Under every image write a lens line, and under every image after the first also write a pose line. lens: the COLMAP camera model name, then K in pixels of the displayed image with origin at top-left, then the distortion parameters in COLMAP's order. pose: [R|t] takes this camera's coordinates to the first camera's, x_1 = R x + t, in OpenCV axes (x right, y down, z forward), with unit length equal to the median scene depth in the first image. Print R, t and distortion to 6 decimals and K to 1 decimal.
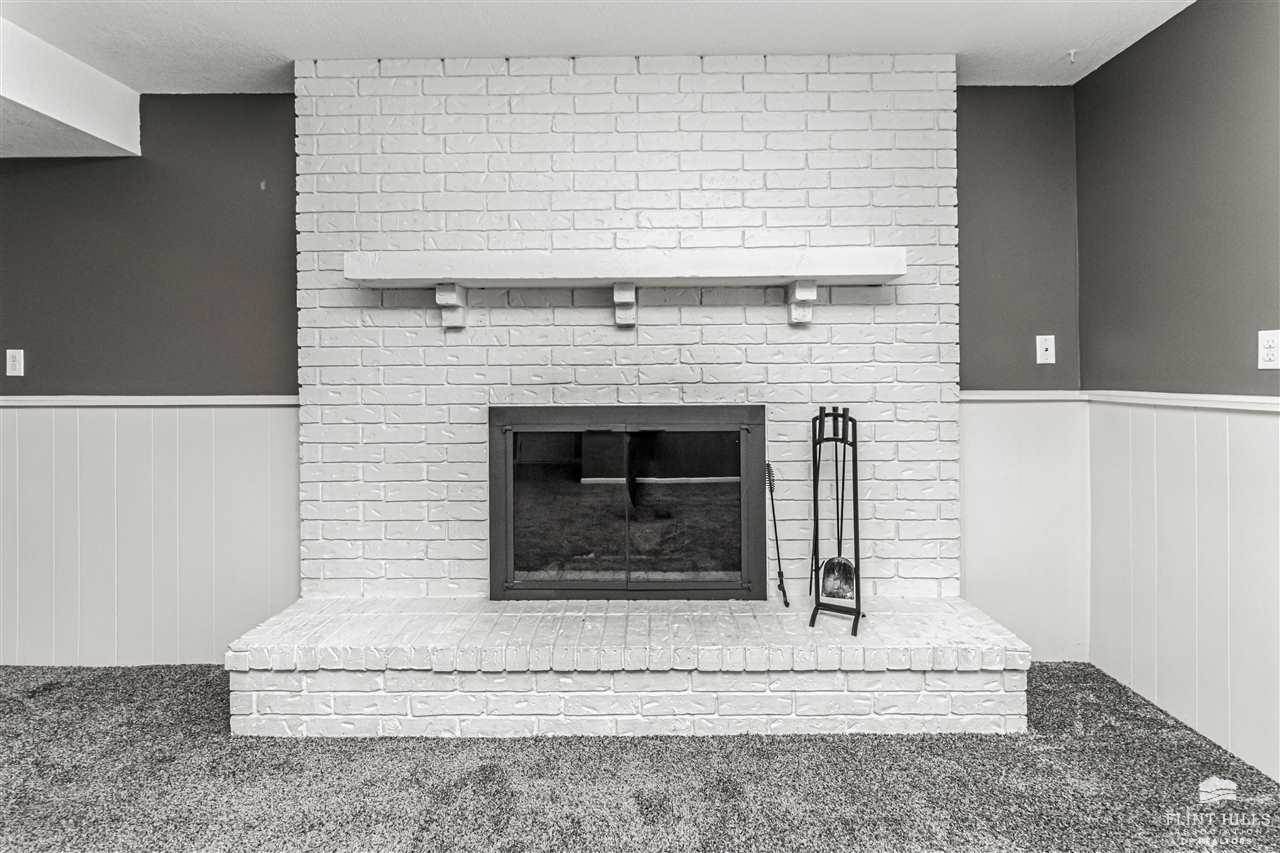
lens RADIAL K [[594.6, 0, 636.3], [0, 594.6, 373.4], [0, 0, 1]] dist [0.000832, -0.000154]
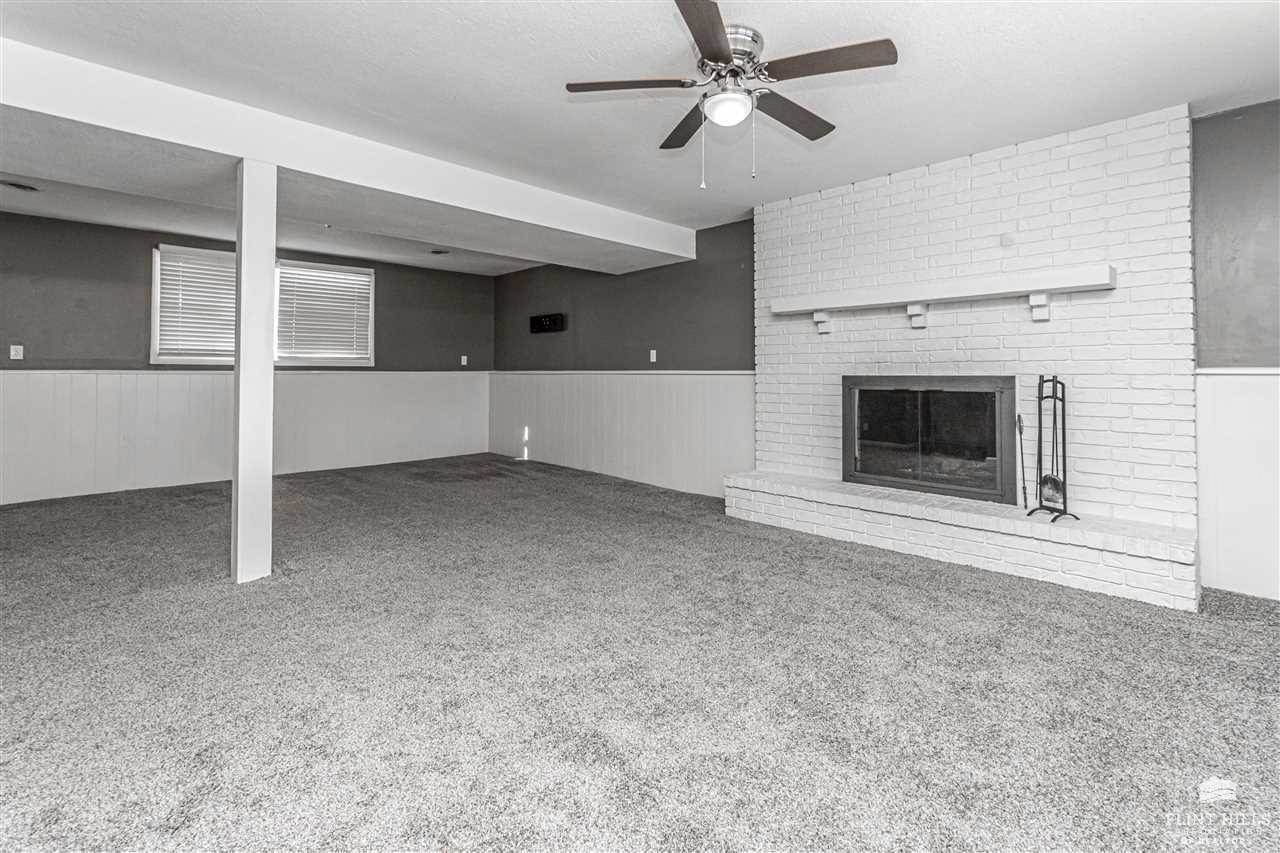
lens RADIAL K [[572.8, 0, 668.2], [0, 572.8, 365.3], [0, 0, 1]] dist [-0.000375, 0.000068]
pose [[0.739570, -0.004399, -0.673066, 0.541581], [-0.004998, 0.999915, -0.012027, 0.048678], [0.673061, 0.012258, 0.739485, -0.662701]]
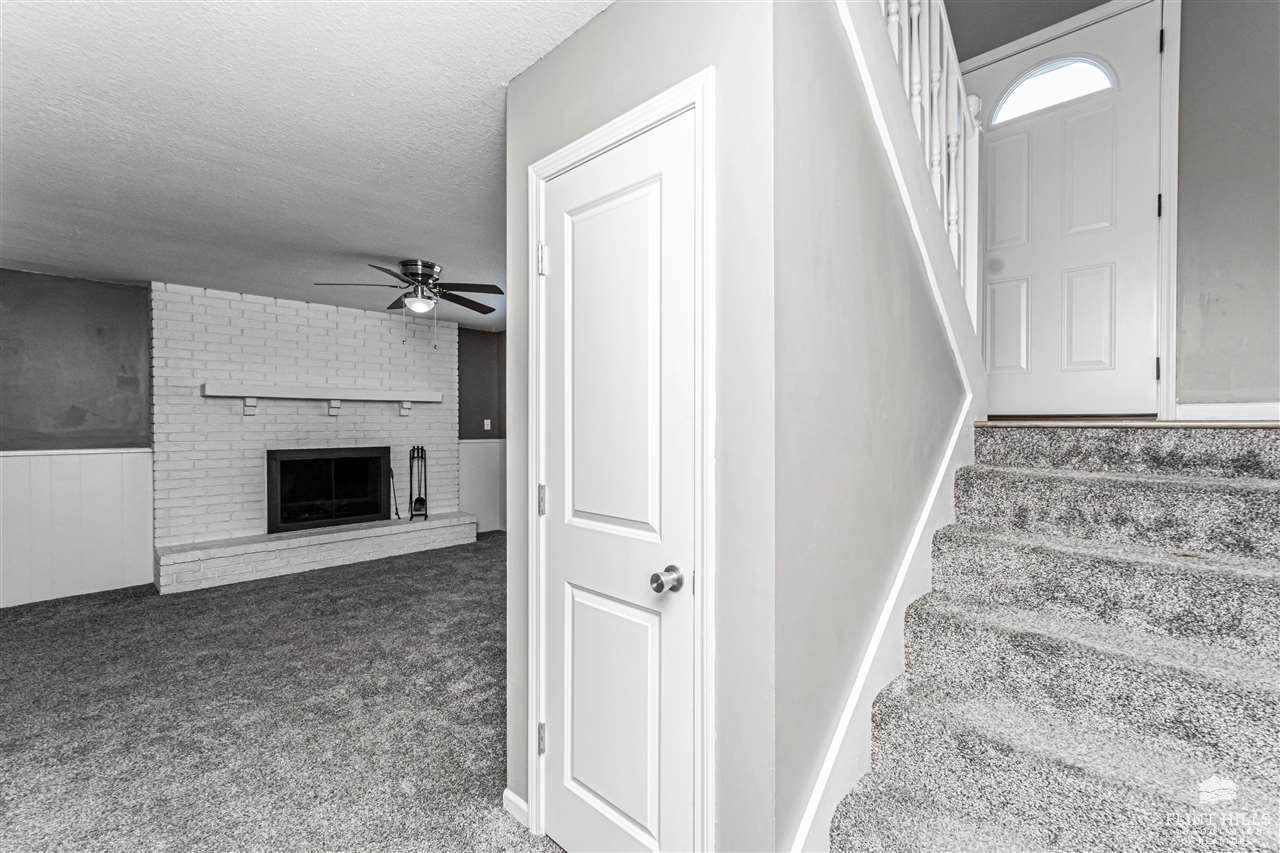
lens RADIAL K [[570.6, 0, 648.0], [0, 570.6, 428.2], [0, 0, 1]] dist [-0.000126, 0.000163]
pose [[0.696382, -0.002239, 0.717668, -0.803974], [-0.007391, 0.999920, 0.010291, -0.061770], [-0.717634, -0.012470, 0.696309, -1.584700]]
